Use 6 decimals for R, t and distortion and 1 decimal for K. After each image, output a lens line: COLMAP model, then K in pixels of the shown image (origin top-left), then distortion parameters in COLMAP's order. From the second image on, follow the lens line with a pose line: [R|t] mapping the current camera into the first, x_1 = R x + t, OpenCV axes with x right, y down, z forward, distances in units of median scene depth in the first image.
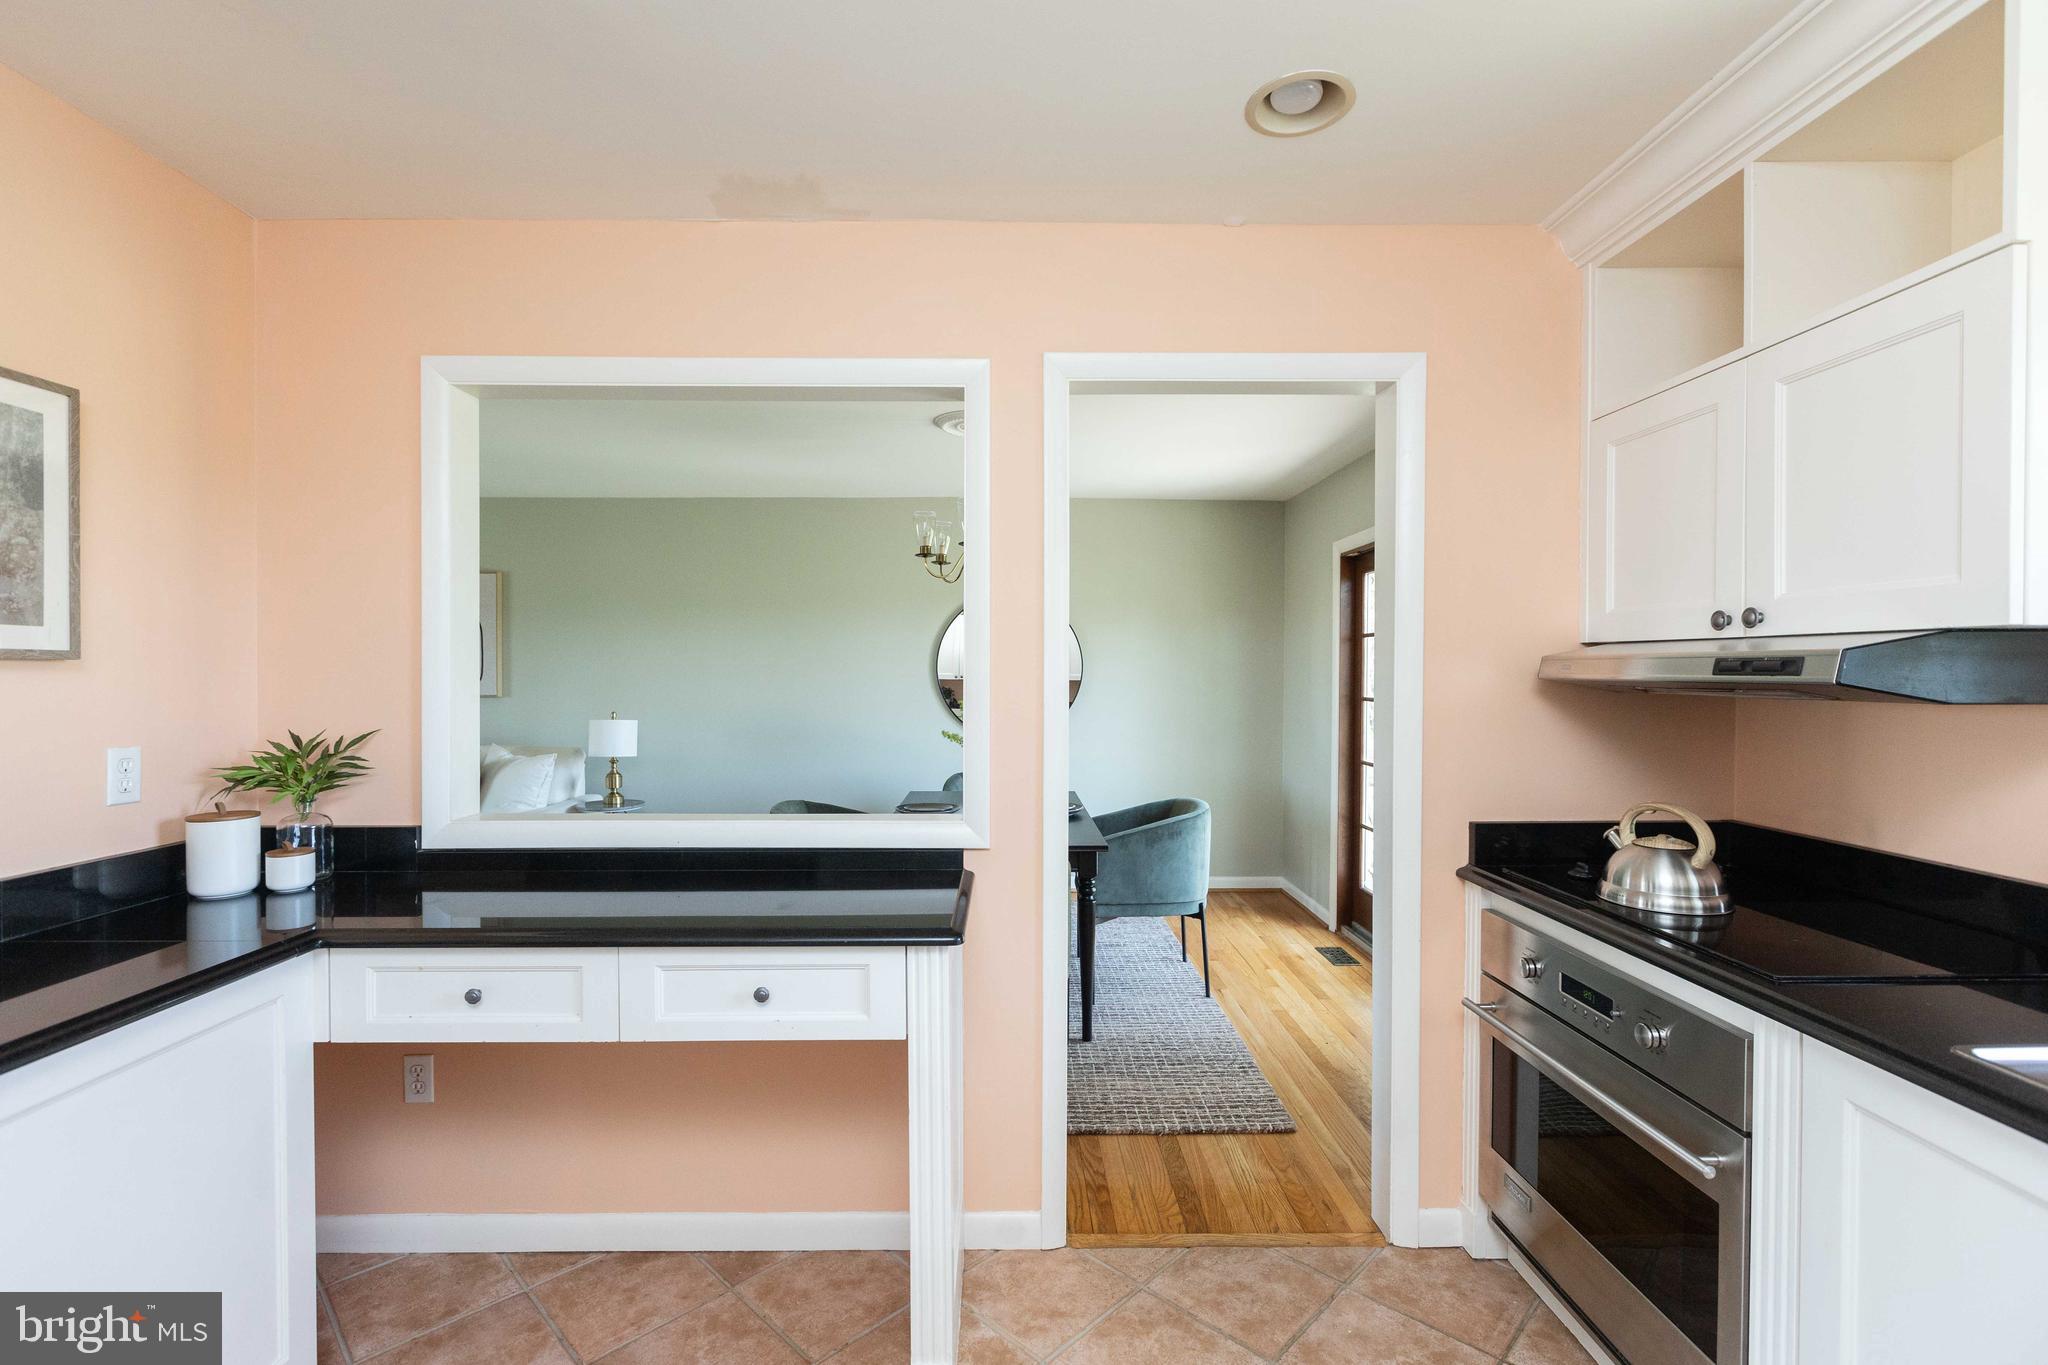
lens RADIAL K [[921.3, 0, 1024.3], [0, 921.3, 685.8], [0, 0, 1]] dist [0.012024, 0.000087]
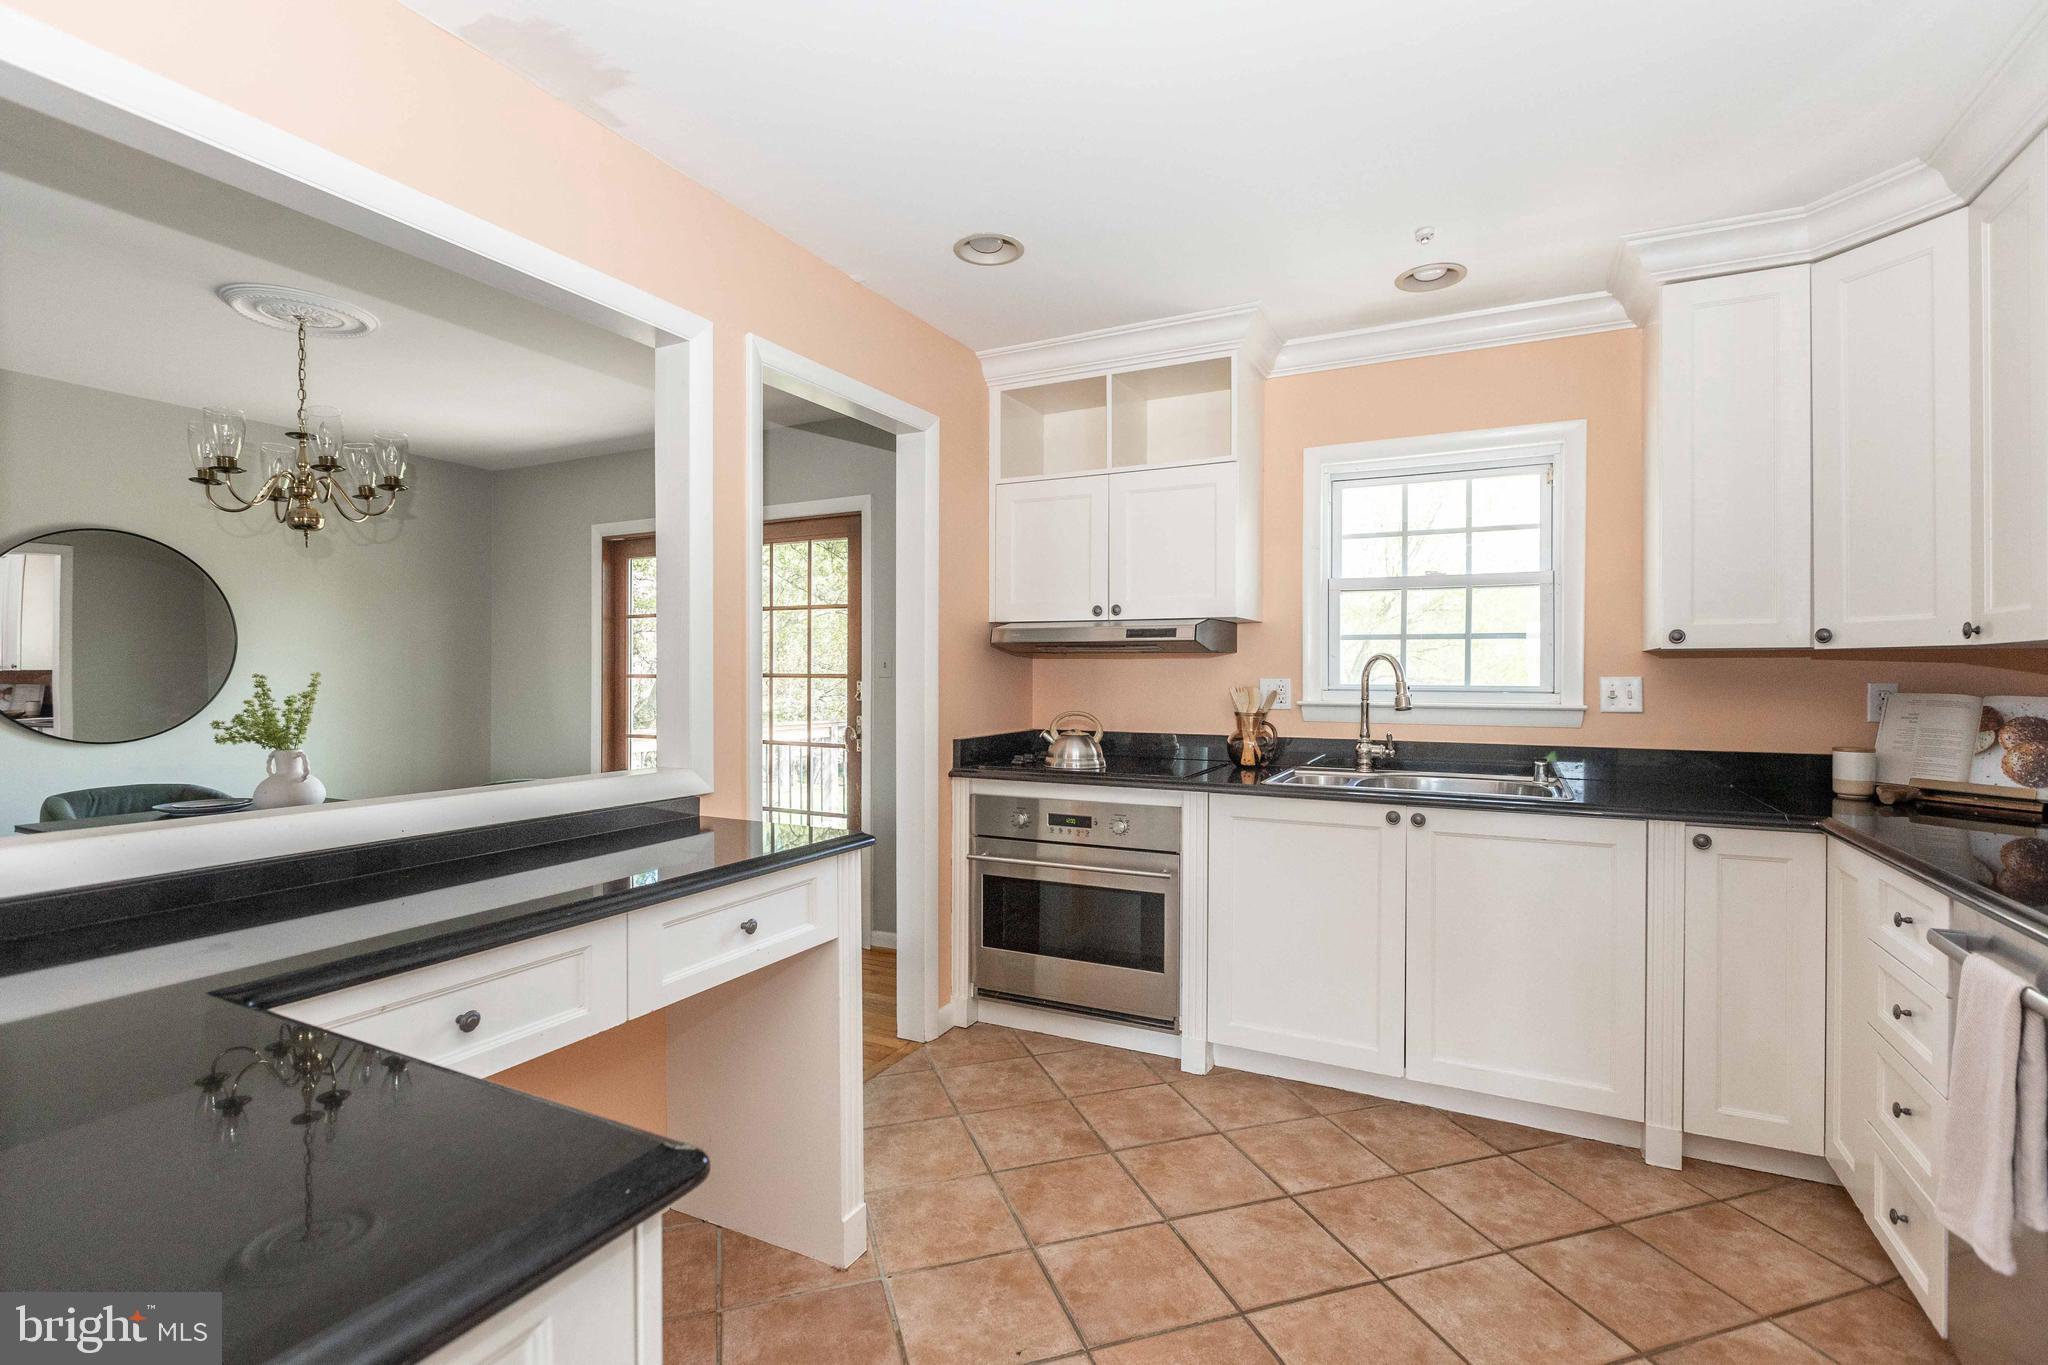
lens RADIAL K [[921.3, 0, 1023.2], [0, 921.3, 681.1], [0, 0, 1]] dist [0.012024, 0.000087]
pose [[0.487521, -0.008369, 0.873071, -0.909905], [0.014285, 0.999897, 0.001608, 0.063297], [-0.872995, 0.011688, 0.487590, 0.216040]]
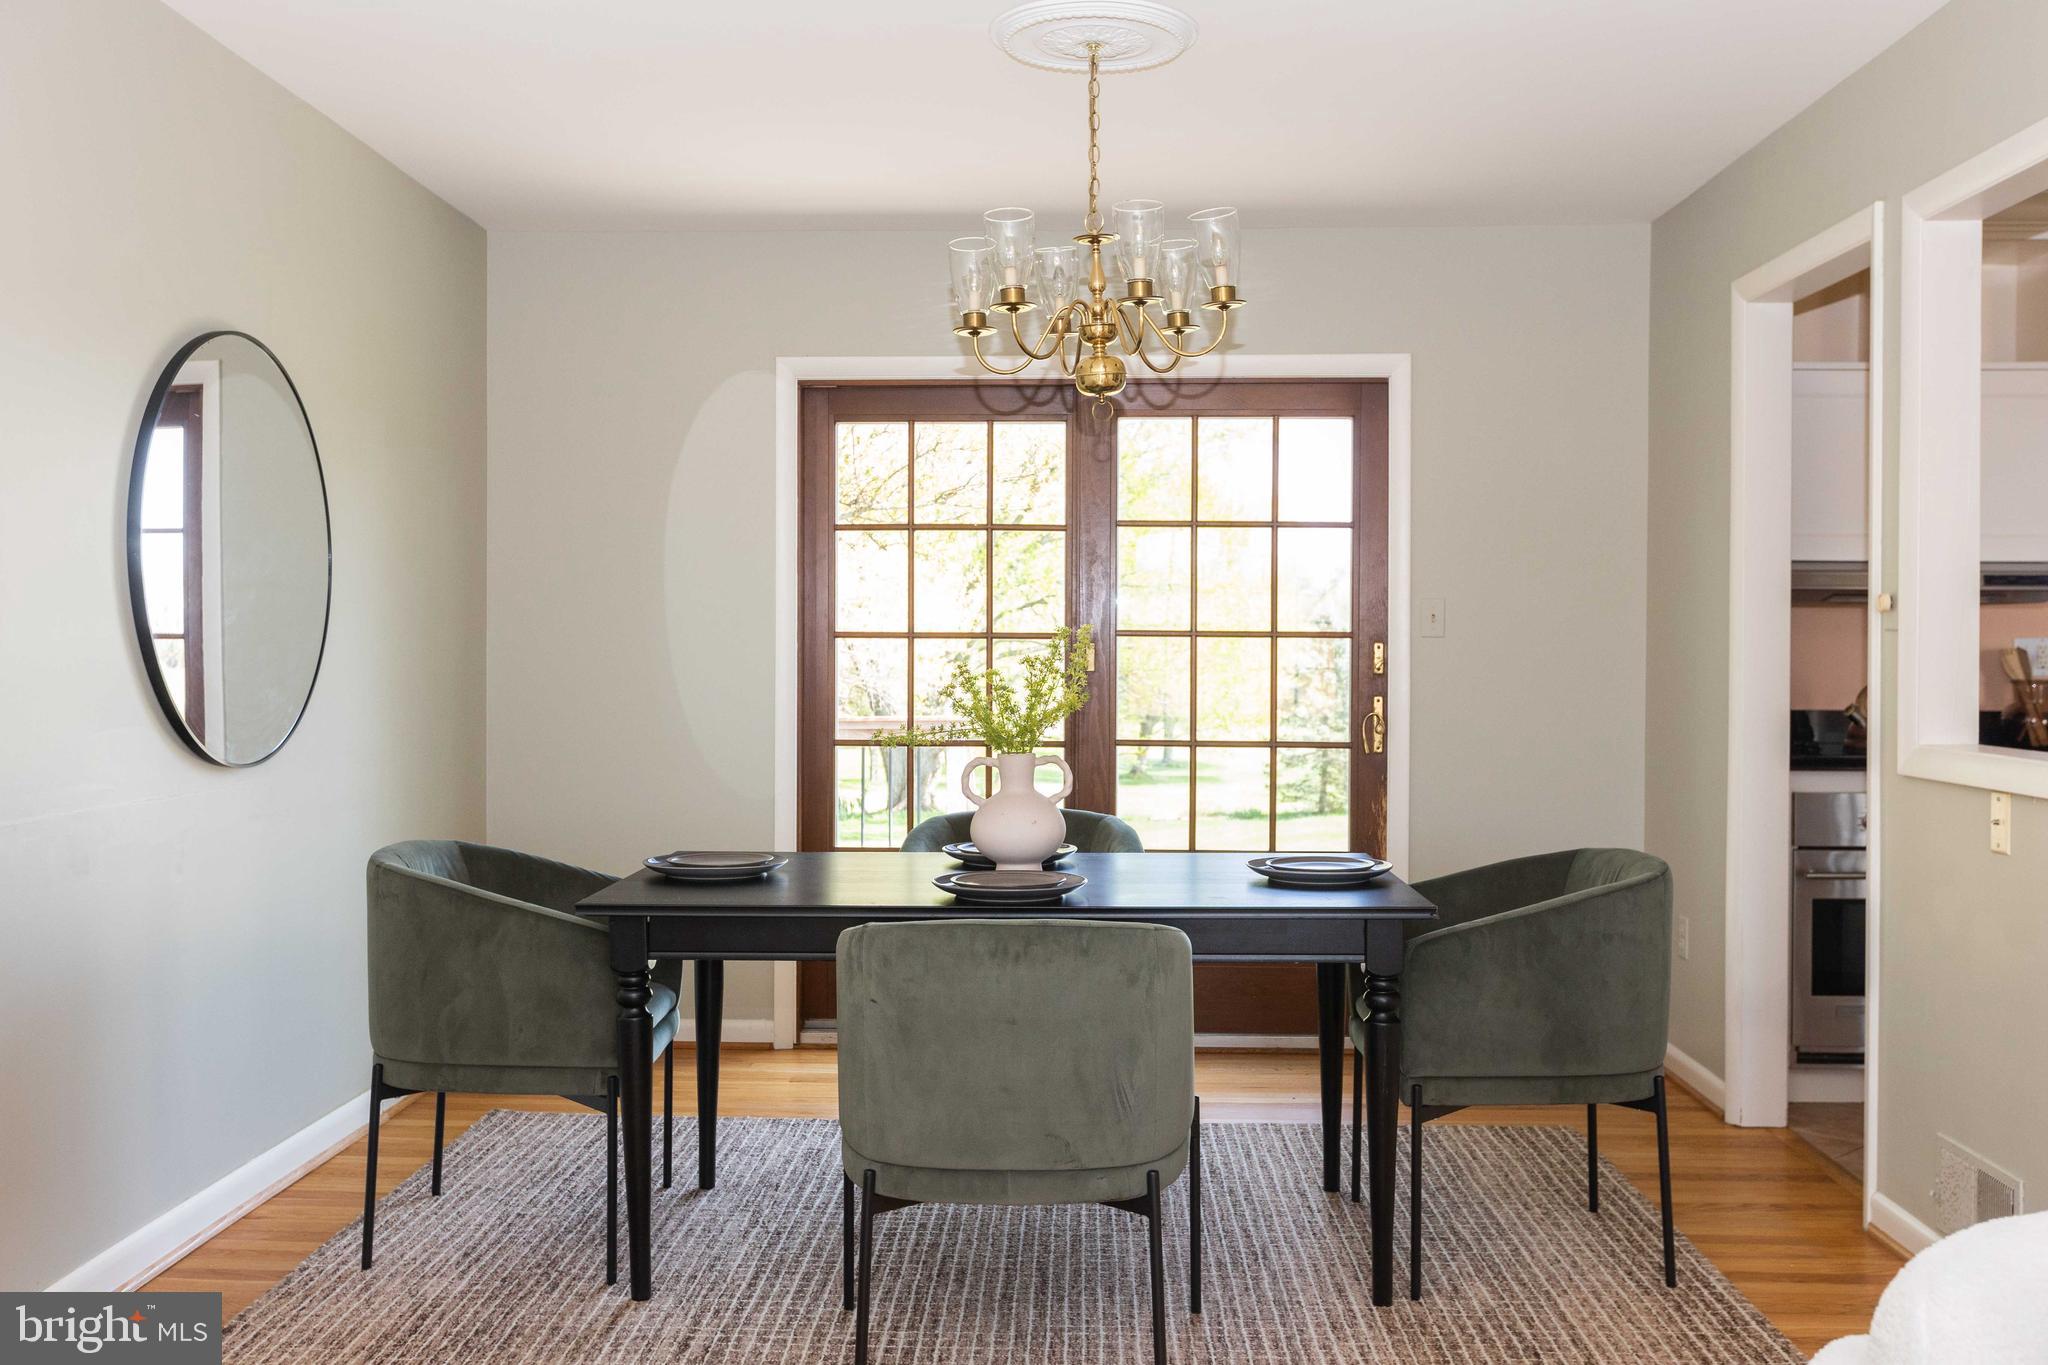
lens RADIAL K [[1875.5, 0, 1024.0], [0, 1875.5, 675.9], [0, 0, 1]] dist [-0.006518, 0.000000]
pose [[0.072556, -0.022067, 0.997120, -2.167973], [0.014993, 0.999666, 0.021032, 0.043451], [-0.997252, 0.013424, 0.072863, 2.093212]]
